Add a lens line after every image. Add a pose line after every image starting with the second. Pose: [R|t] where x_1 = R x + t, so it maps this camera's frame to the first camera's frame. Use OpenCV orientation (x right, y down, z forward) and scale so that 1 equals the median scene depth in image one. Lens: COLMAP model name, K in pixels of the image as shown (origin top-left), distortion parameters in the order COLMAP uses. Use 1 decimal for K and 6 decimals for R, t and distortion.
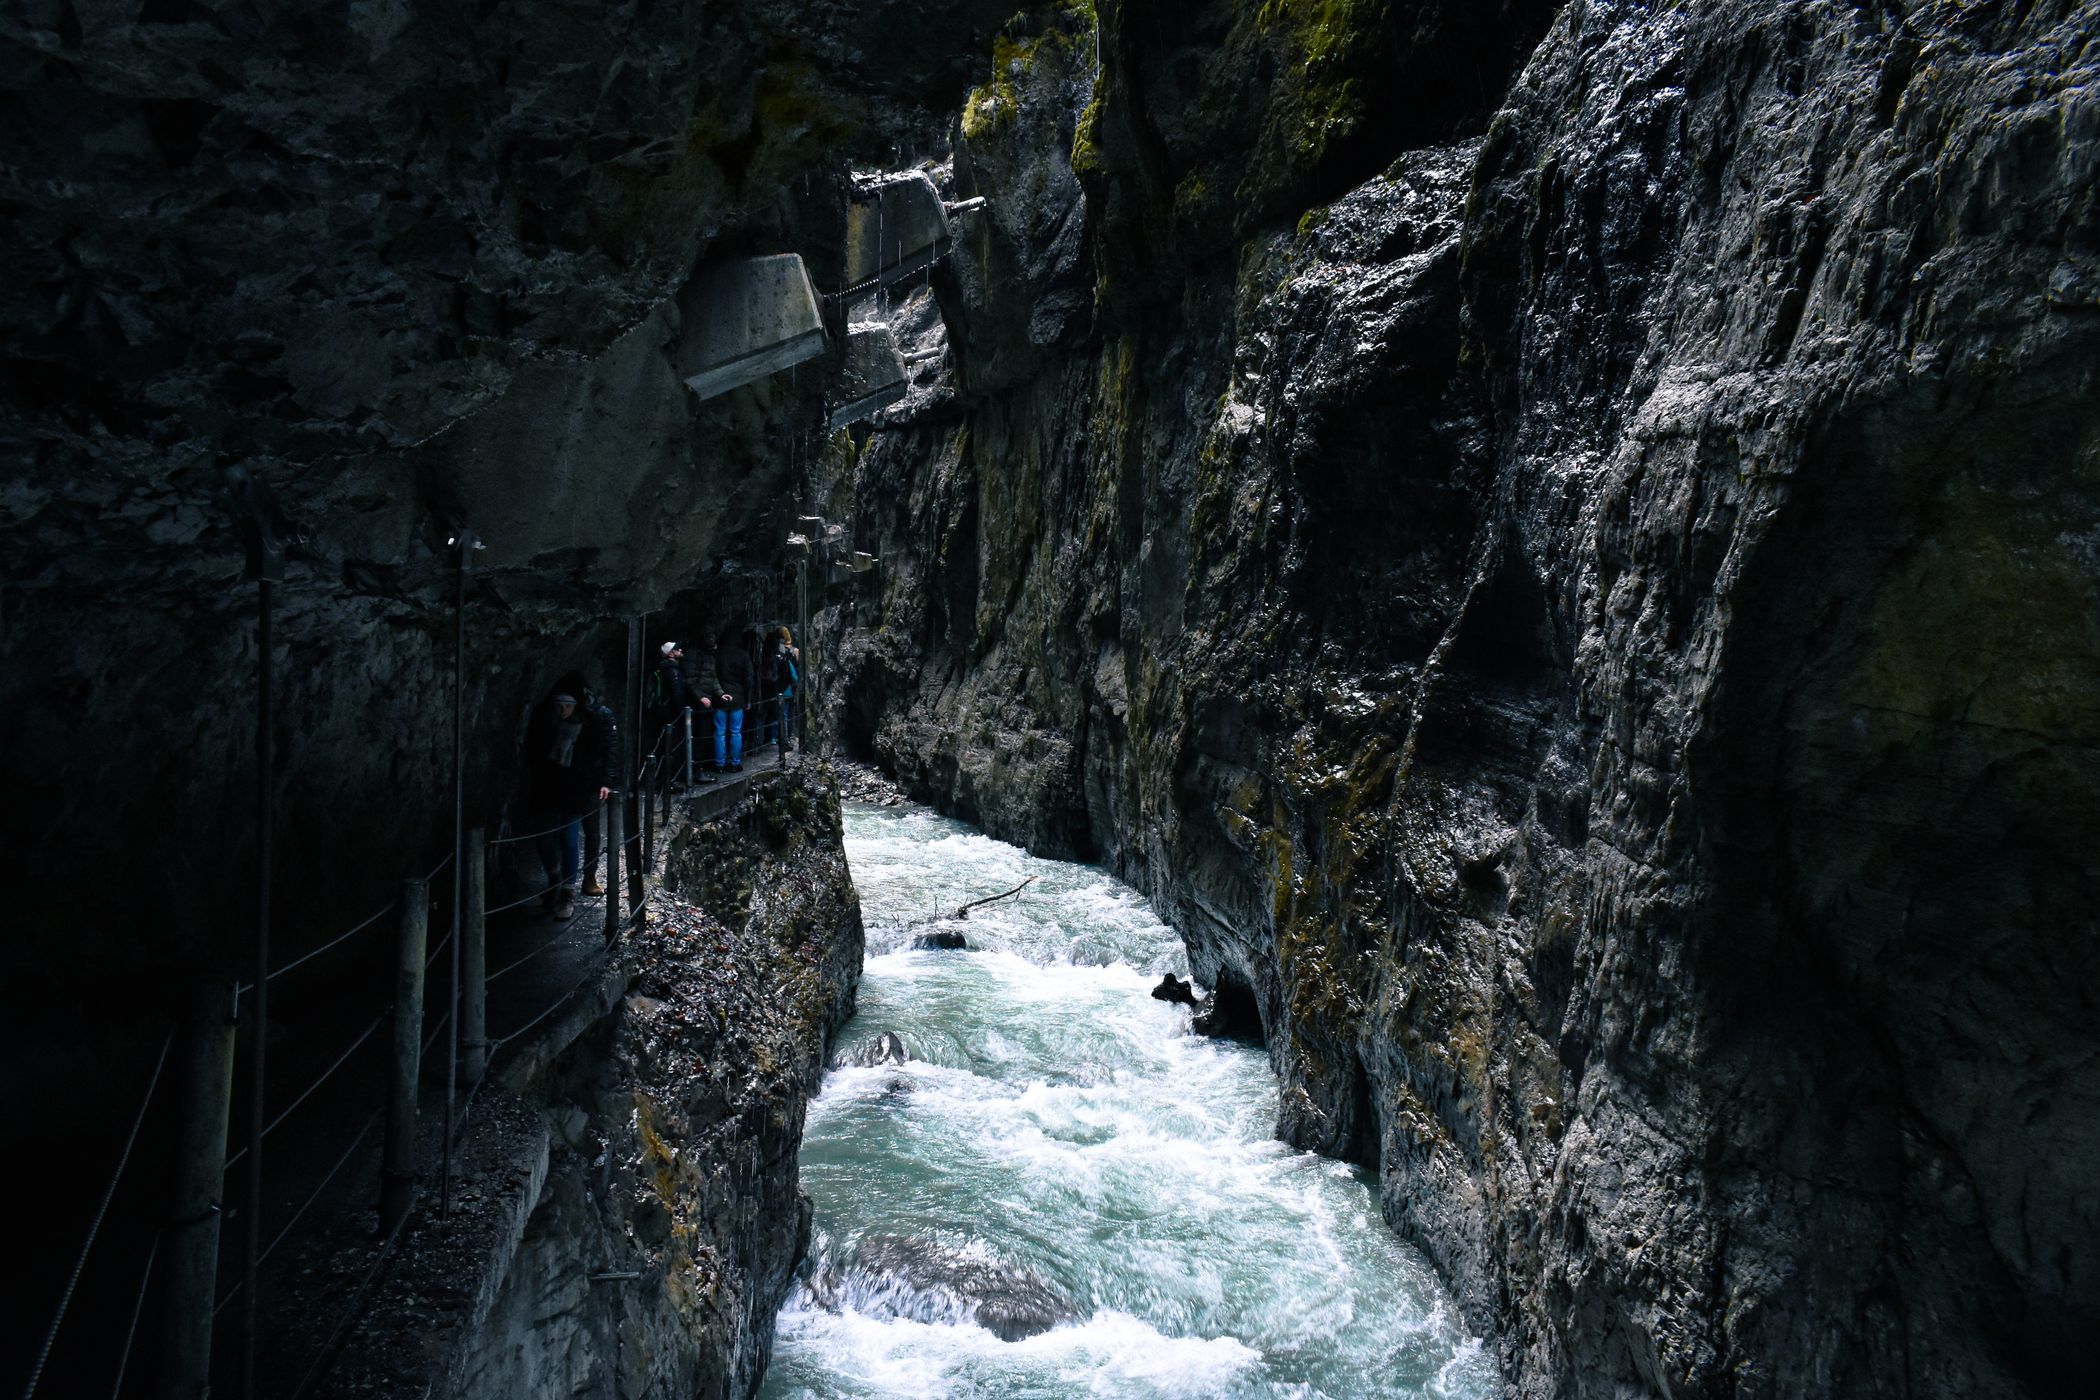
lens RADIAL K [[1554.5, 0, 1050.2], [0, 1554.5, 695.1], [0, 0, 1]] dist [0.134913, -0.089386]
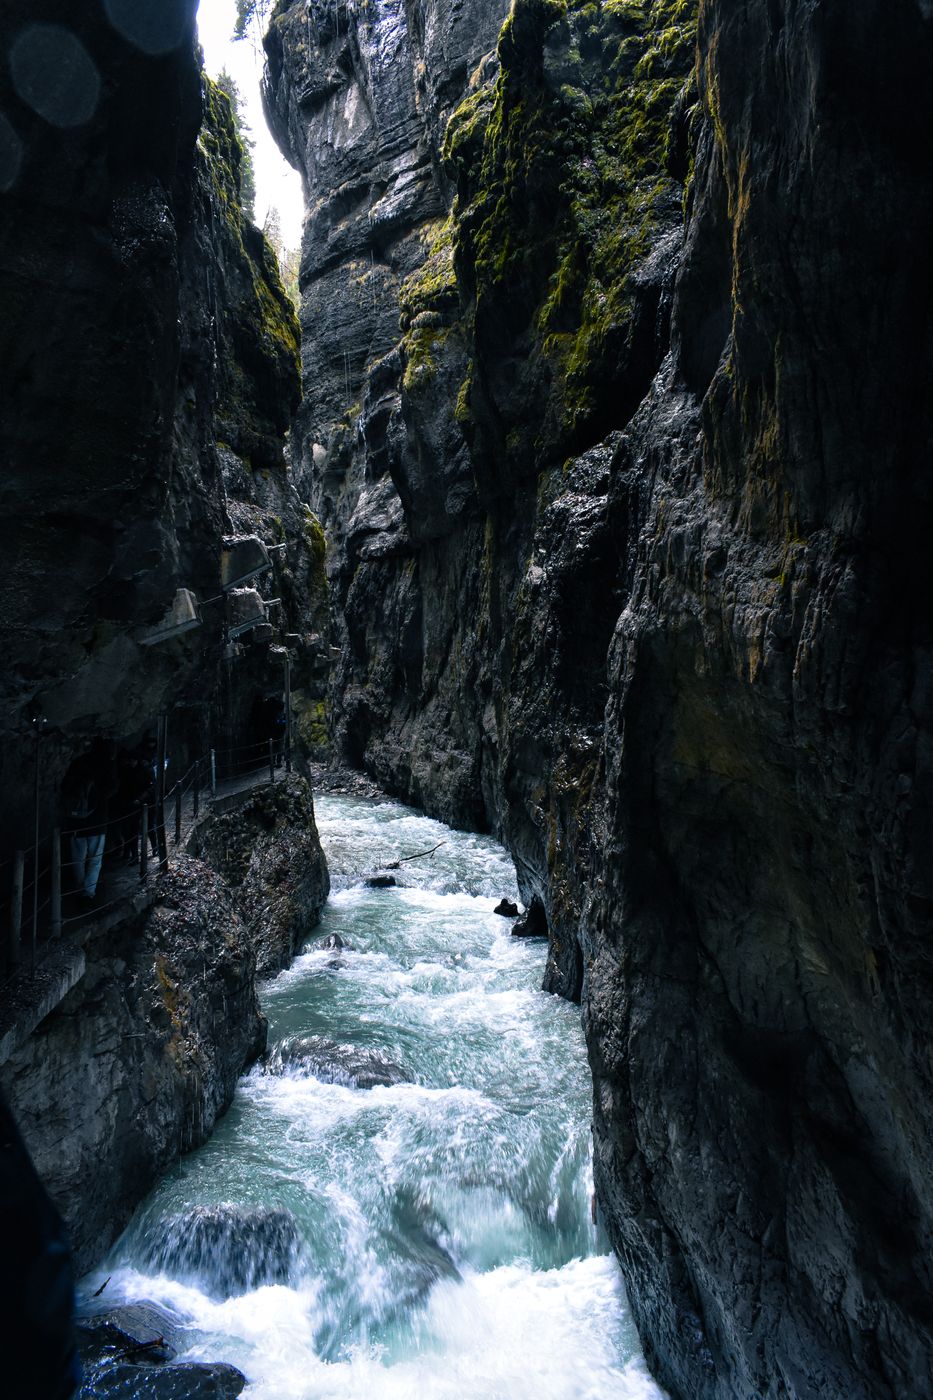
lens RADIAL K [[1036.3, 0, 466.2], [0, 1036.3, 692.3], [0, 0, 1]] dist [0.134913, -0.089386]
pose [[0.999320, -0.015949, -0.033239, 0.085314], [0.015060, 0.999526, -0.026839, -0.018610], [0.033652, 0.026320, 0.999087, -0.156901]]
